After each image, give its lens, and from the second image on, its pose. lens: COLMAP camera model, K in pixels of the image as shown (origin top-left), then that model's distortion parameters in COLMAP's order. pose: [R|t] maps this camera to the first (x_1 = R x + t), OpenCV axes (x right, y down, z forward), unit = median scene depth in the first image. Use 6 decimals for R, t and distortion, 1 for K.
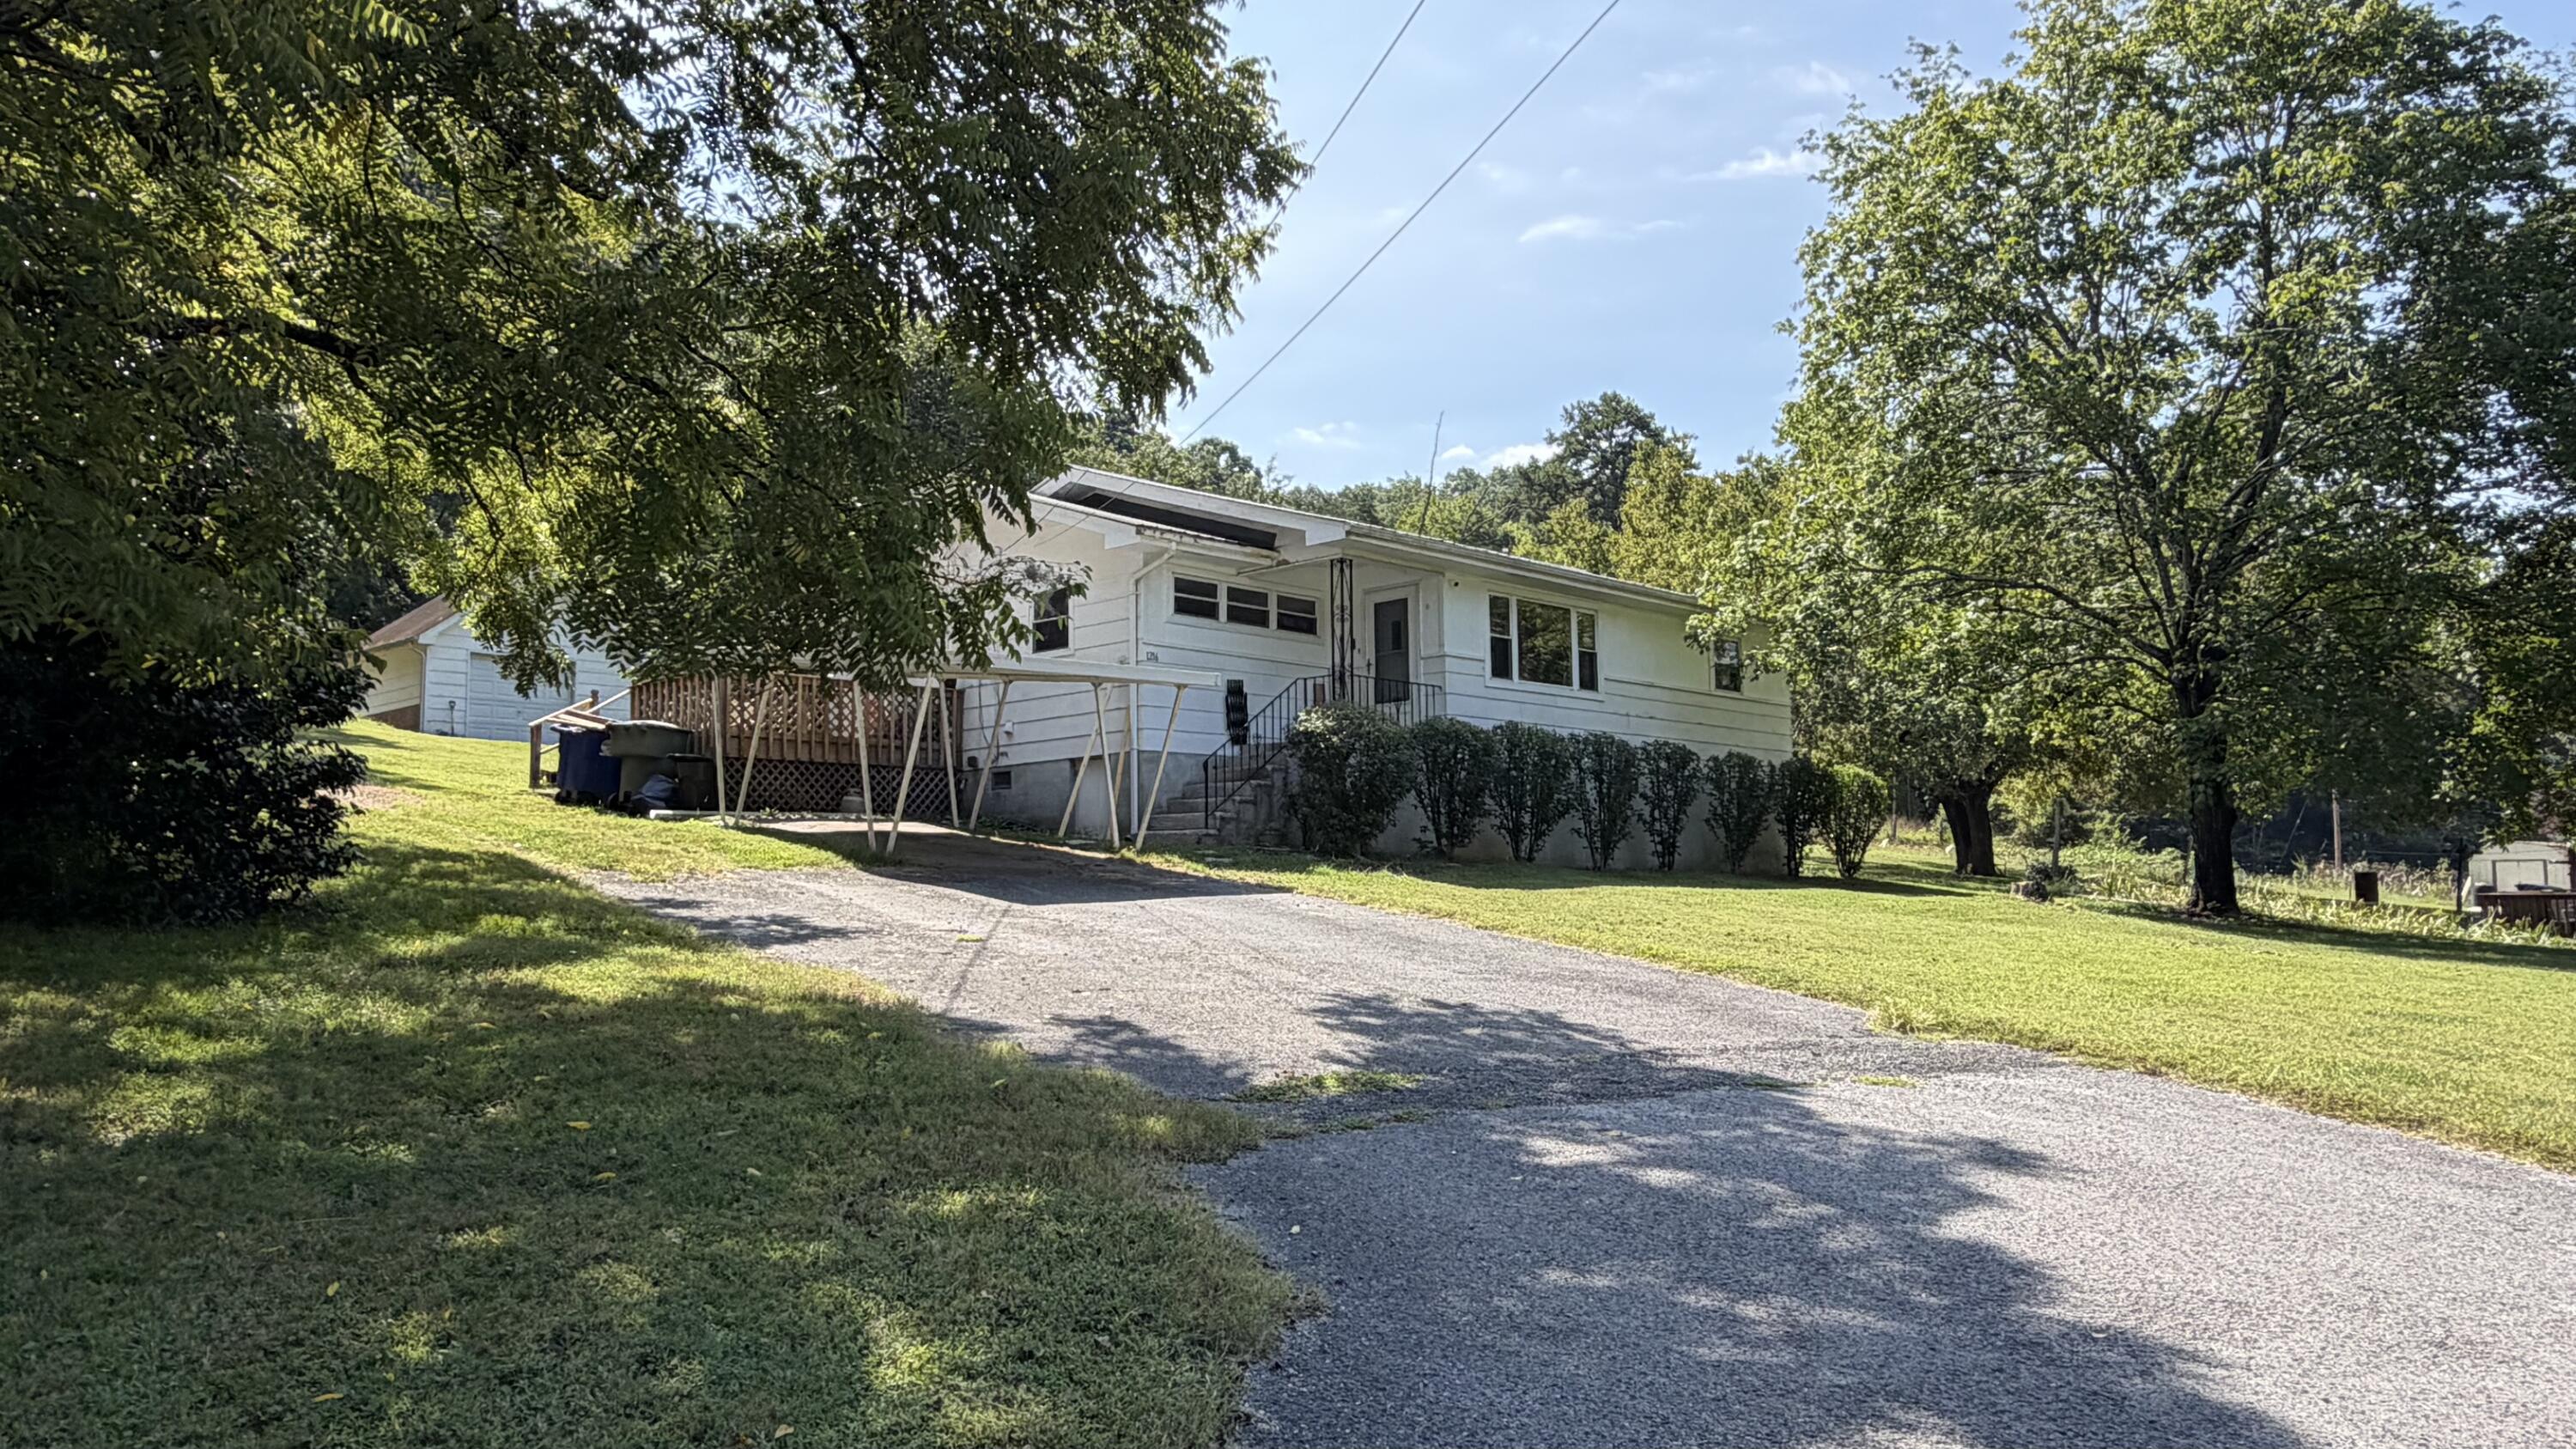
lens RADIAL K [[1840.3, 0, 1288.0], [0, 1840.3, 724.5], [0, 0, 1]] dist [0.033282, -0.000032]
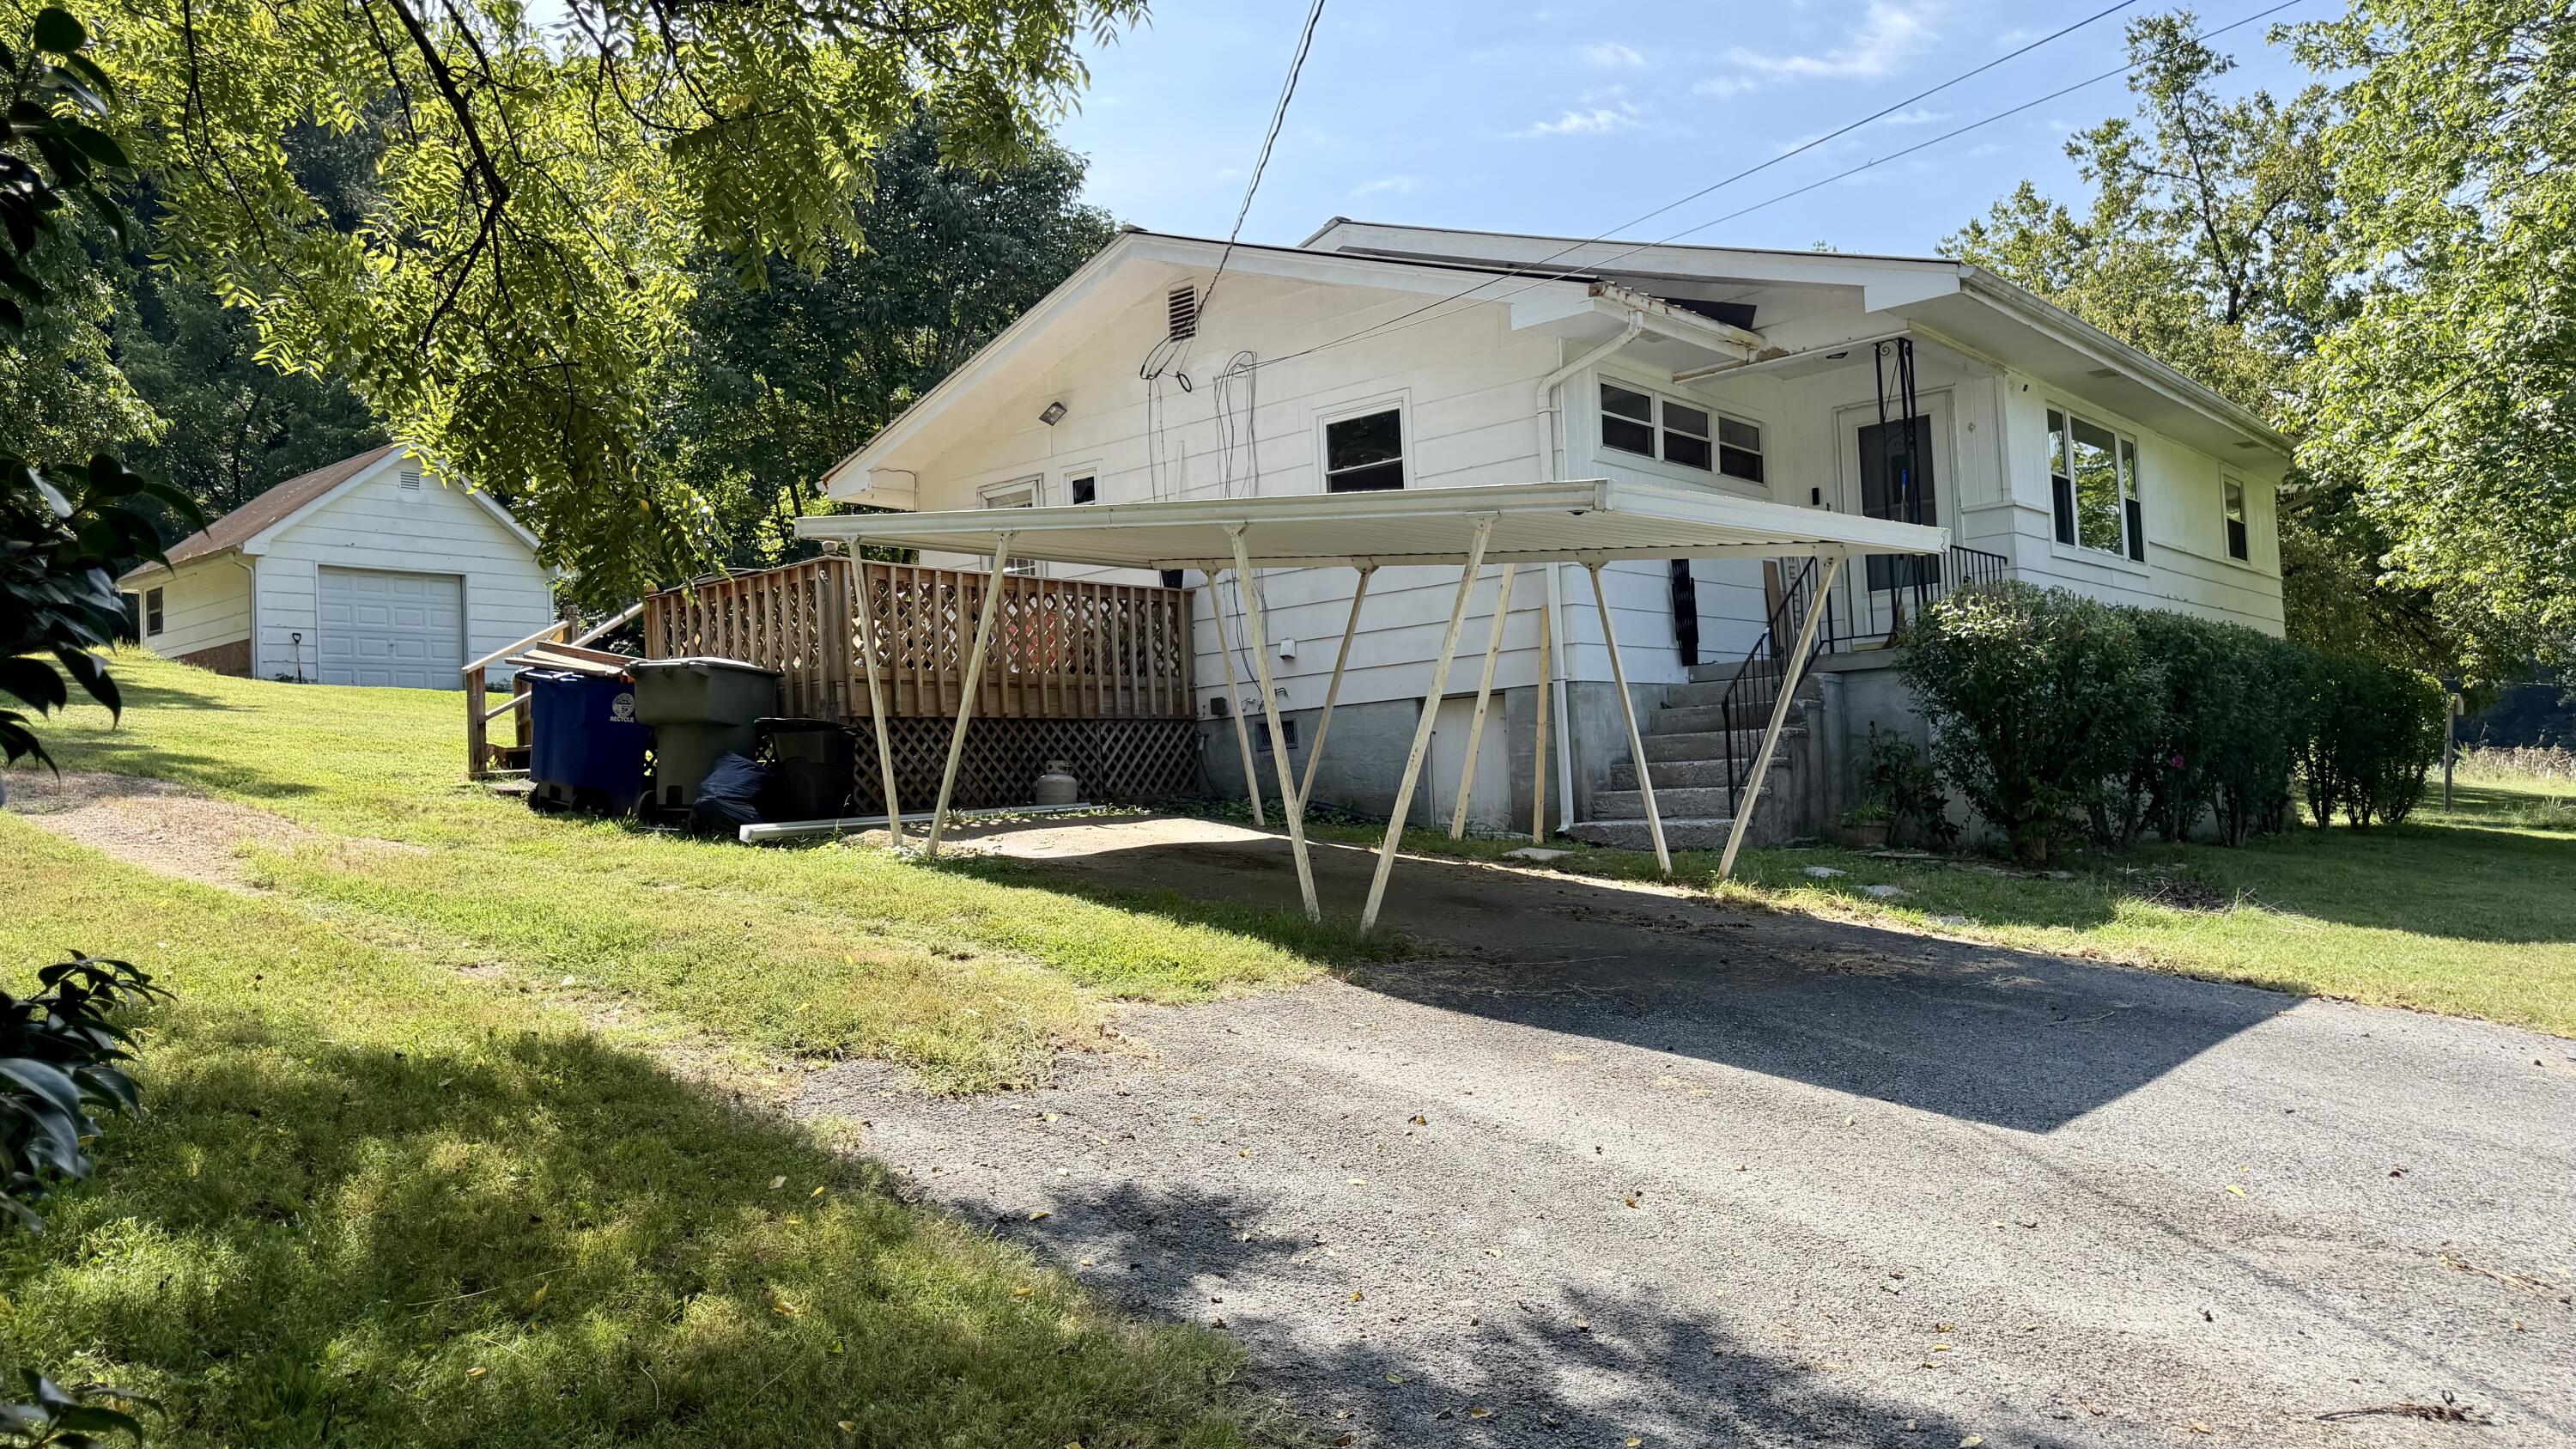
lens RADIAL K [[1841.4, 0, 1298.7], [0, 1841.4, 706.6], [0, 0, 1]] dist [0.111083, -0.160772]
pose [[0.996539, -0.034309, 0.075722, -0.199267], [0.031091, 0.998579, 0.043282, -0.005571], [-0.077099, -0.040778, 0.996189, 0.406216]]
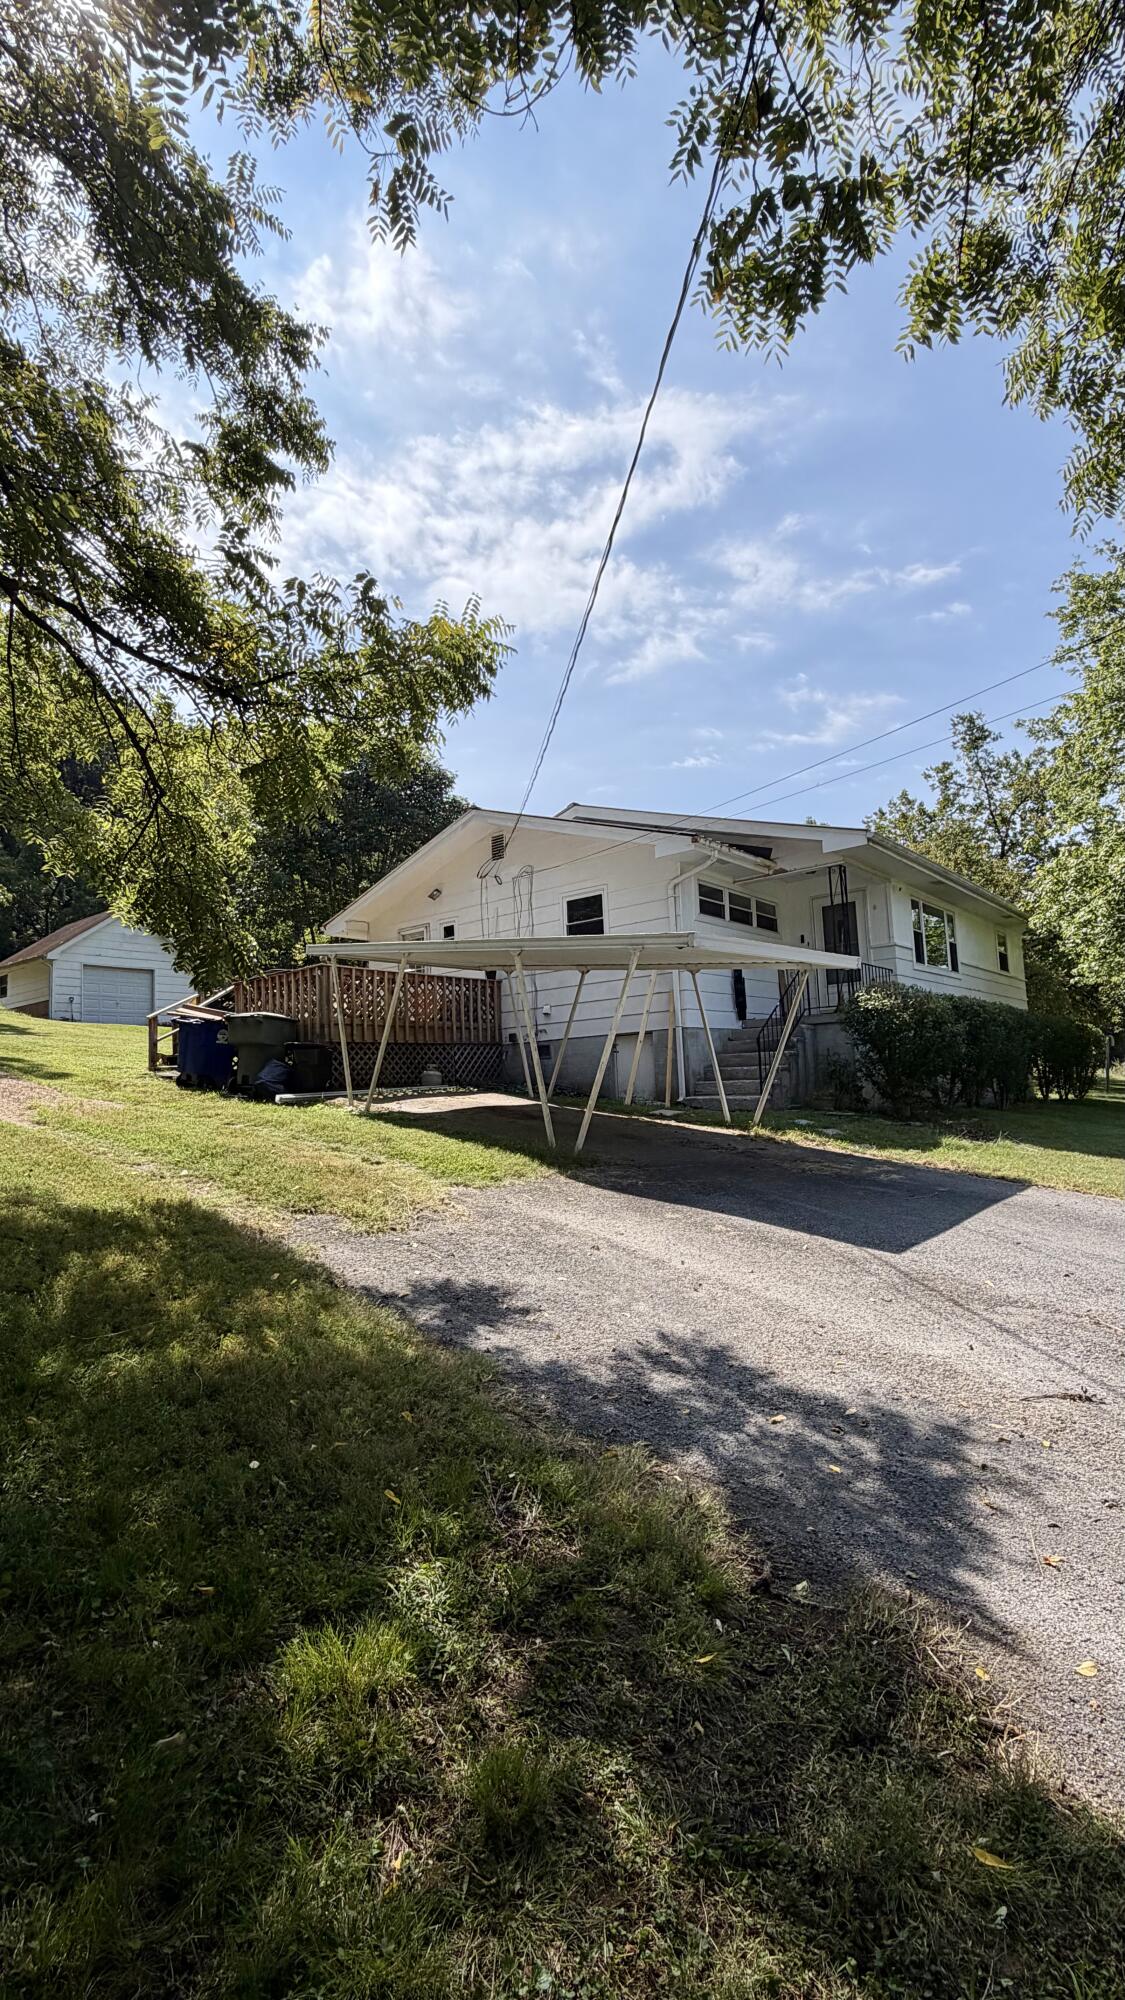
lens RADIAL K [[901.9, 0, 569.5], [0, 901.9, 992.7], [0, 0, 1]] dist [-0.000372, 0.015216]
pose [[0.995944, -0.021648, 0.087337, -0.193662], [0.022079, 0.999748, -0.003972, -0.007310], [-0.087229, 0.005884, 0.996171, 0.405746]]
